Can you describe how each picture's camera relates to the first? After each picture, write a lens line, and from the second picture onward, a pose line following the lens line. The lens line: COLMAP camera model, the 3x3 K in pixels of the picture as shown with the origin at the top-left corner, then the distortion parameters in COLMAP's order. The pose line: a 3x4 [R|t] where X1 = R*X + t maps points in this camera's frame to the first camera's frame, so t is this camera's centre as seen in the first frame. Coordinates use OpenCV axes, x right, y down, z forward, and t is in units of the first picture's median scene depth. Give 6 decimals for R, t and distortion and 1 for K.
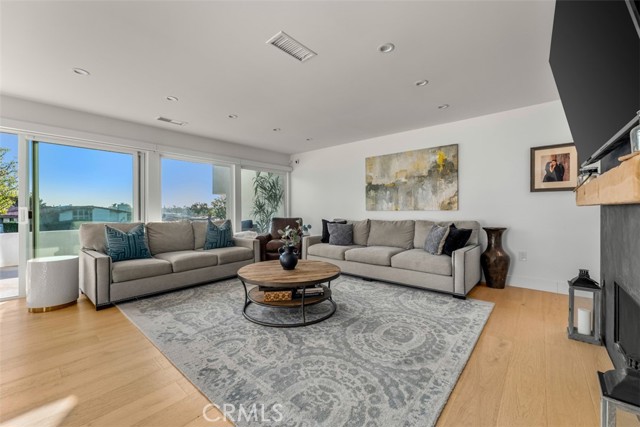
lens RADIAL K [[255.8, 0, 326.1], [0, 255.8, 212.1], [0, 0, 1]] dist [-0.004054, 0.000314]
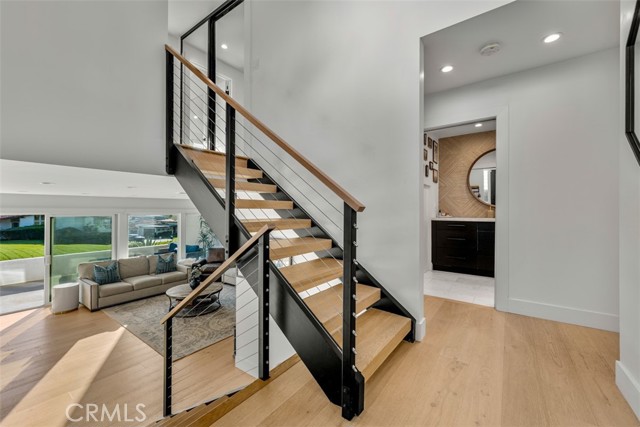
lens RADIAL K [[255.8, 0, 323.1], [0, 255.8, 208.3], [0, 0, 1]] dist [-0.004054, 0.000314]
pose [[0.997327, 0.003117, 0.073004, 0.642898], [-0.001645, 0.999794, -0.020224, -0.331488], [-0.073052, 0.020050, 0.997127, -0.969410]]
